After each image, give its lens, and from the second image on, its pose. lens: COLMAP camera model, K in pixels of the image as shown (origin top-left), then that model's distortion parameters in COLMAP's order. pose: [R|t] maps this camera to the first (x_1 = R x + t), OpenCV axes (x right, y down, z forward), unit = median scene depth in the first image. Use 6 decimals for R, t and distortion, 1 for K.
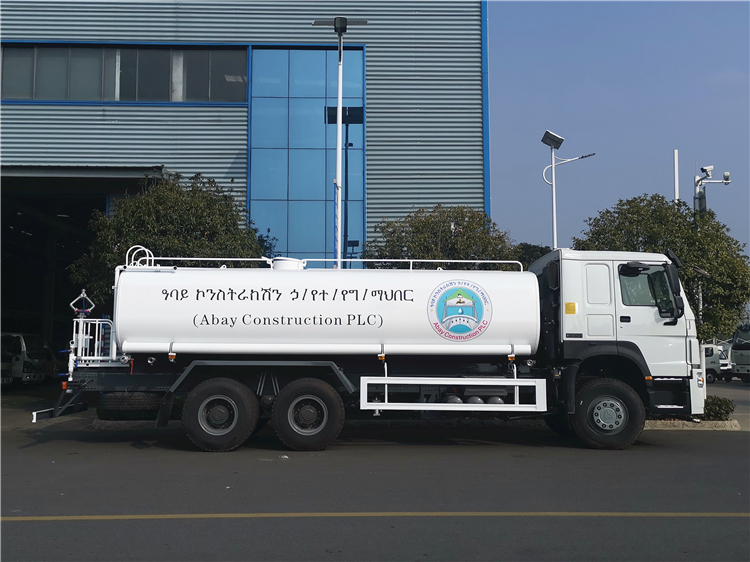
lens RADIAL K [[766.7, 0, 375.0], [0, 766.7, 281.0], [0, 0, 1]] dist [0.055822, 0.000754]
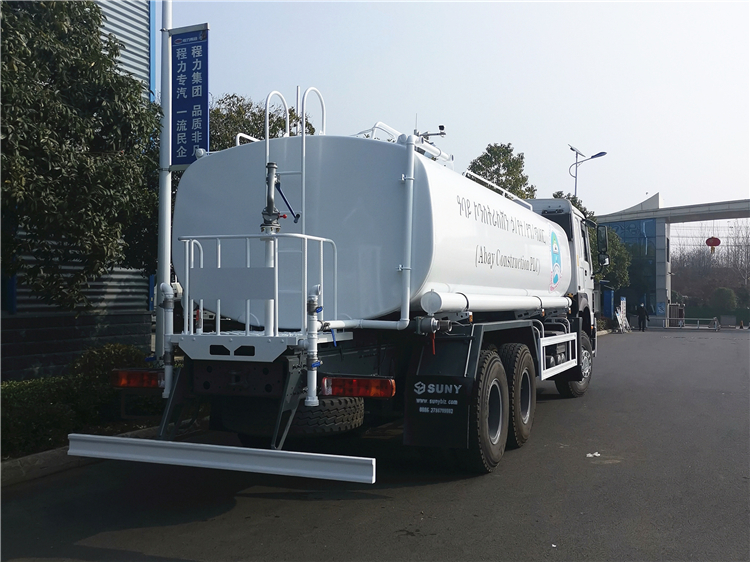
lens RADIAL K [[815.9, 0, 375.0], [0, 815.9, 281.0], [0, 0, 1]] dist [0.001969, 0.000878]
pose [[0.404015, 0.017515, 0.914585, -0.824471], [-0.093129, 0.995409, 0.022077, 0.063895], [-0.910000, -0.094094, 0.403791, 0.815081]]
